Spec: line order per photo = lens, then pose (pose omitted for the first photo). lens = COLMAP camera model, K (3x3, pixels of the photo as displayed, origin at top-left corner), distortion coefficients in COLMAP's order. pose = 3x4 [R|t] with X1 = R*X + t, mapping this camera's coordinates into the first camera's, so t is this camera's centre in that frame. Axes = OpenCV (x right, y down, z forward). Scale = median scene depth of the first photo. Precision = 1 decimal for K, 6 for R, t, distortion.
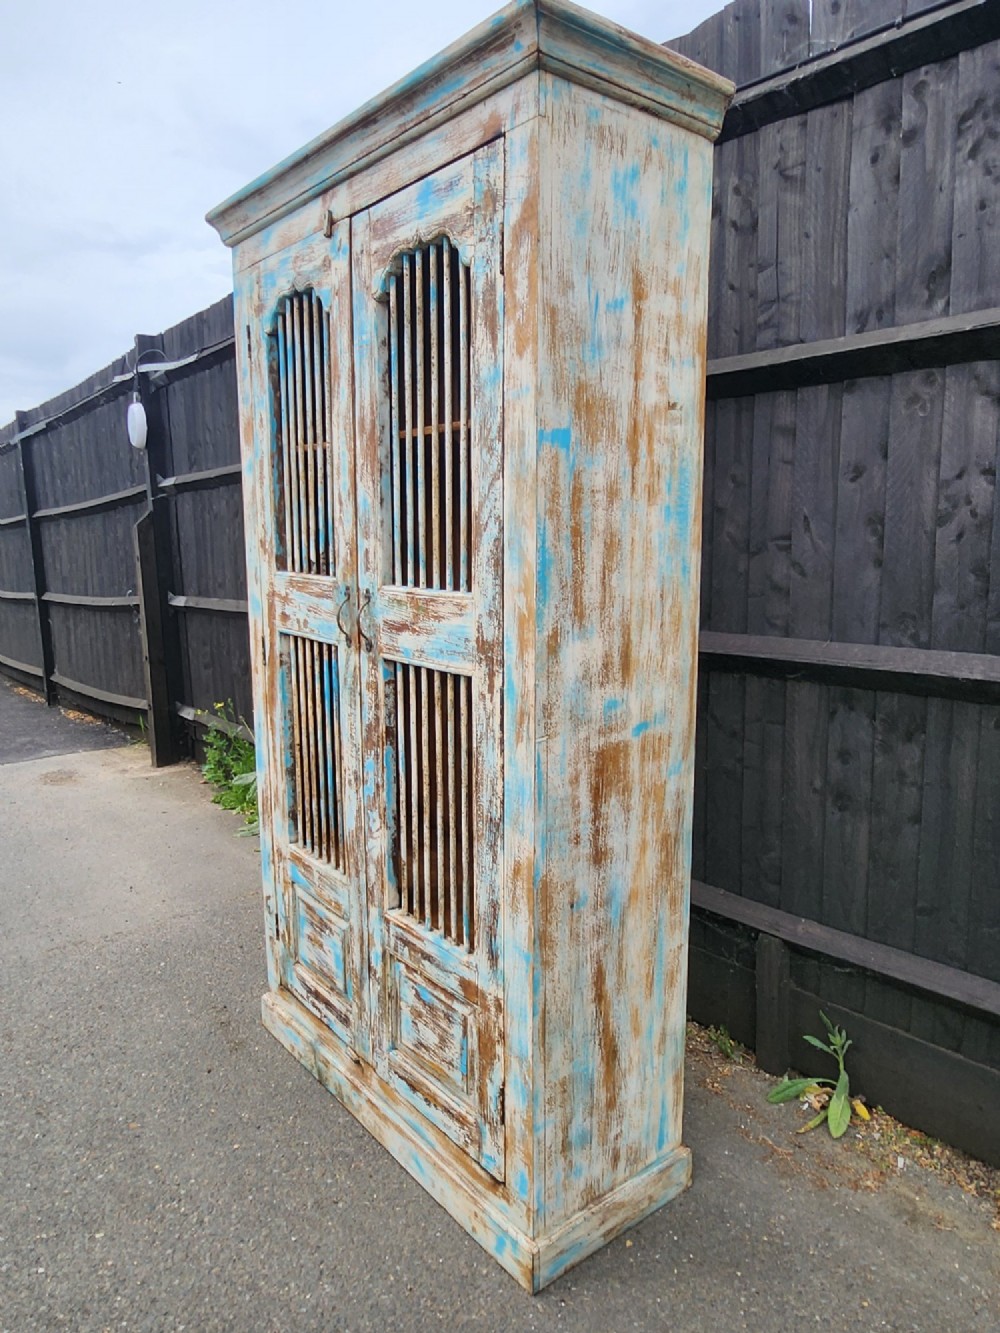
lens RADIAL K [[899.0, 0, 519.8], [0, 899.0, 685.7], [0, 0, 1]] dist [-0.006582, -0.000739]
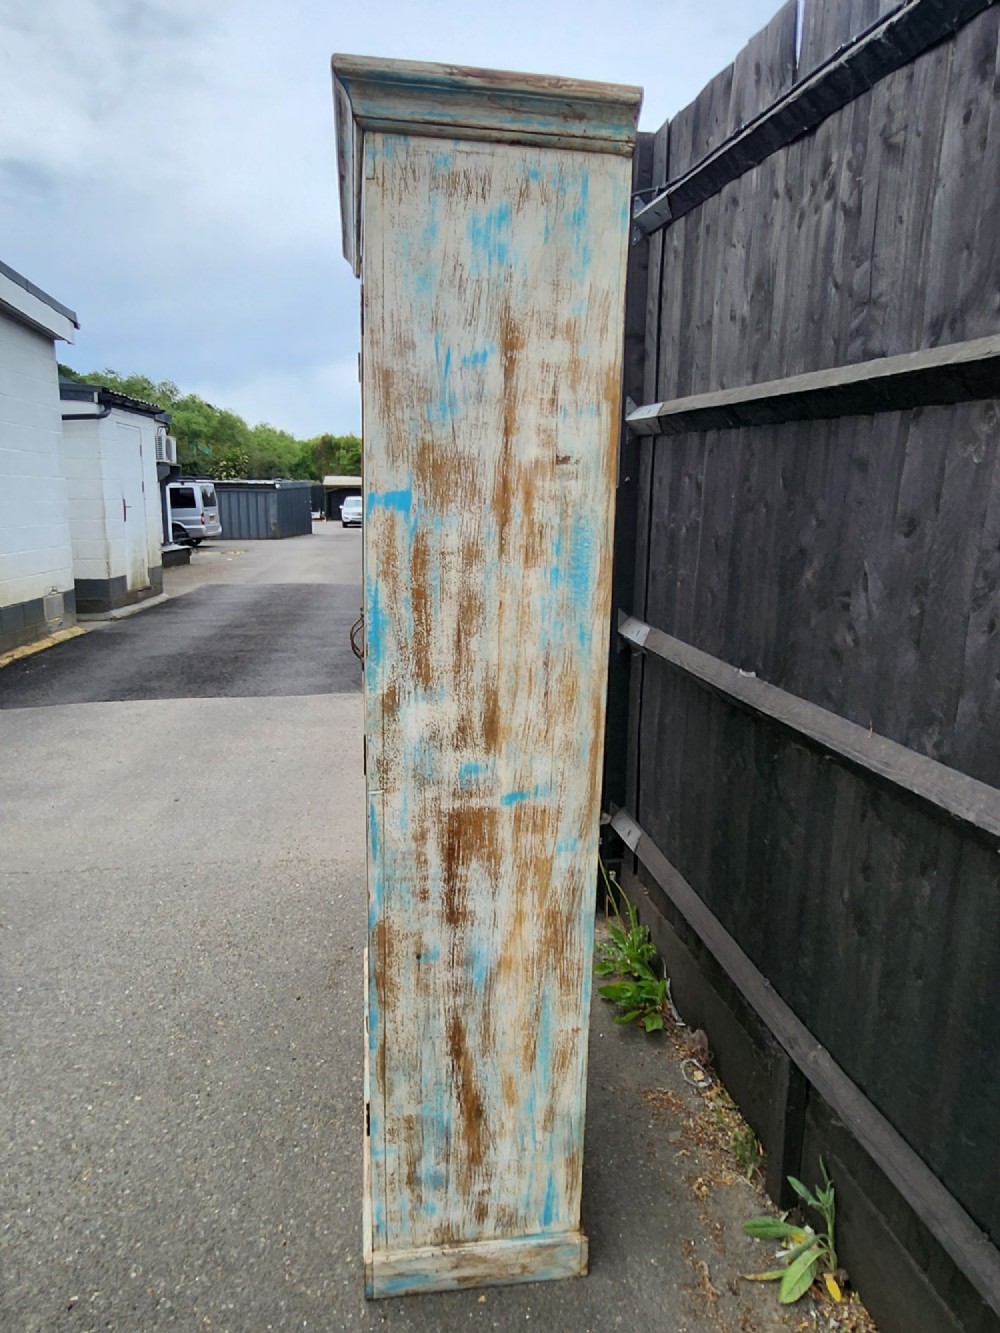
lens RADIAL K [[899.0, 0, 521.4], [0, 899.0, 680.6], [0, 0, 1]] dist [-0.006582, -0.000739]
pose [[0.862632, 0.142631, -0.485306, 0.530336], [-0.119507, 0.989729, 0.078456, -0.136608], [0.491512, -0.009681, 0.870817, 0.159160]]
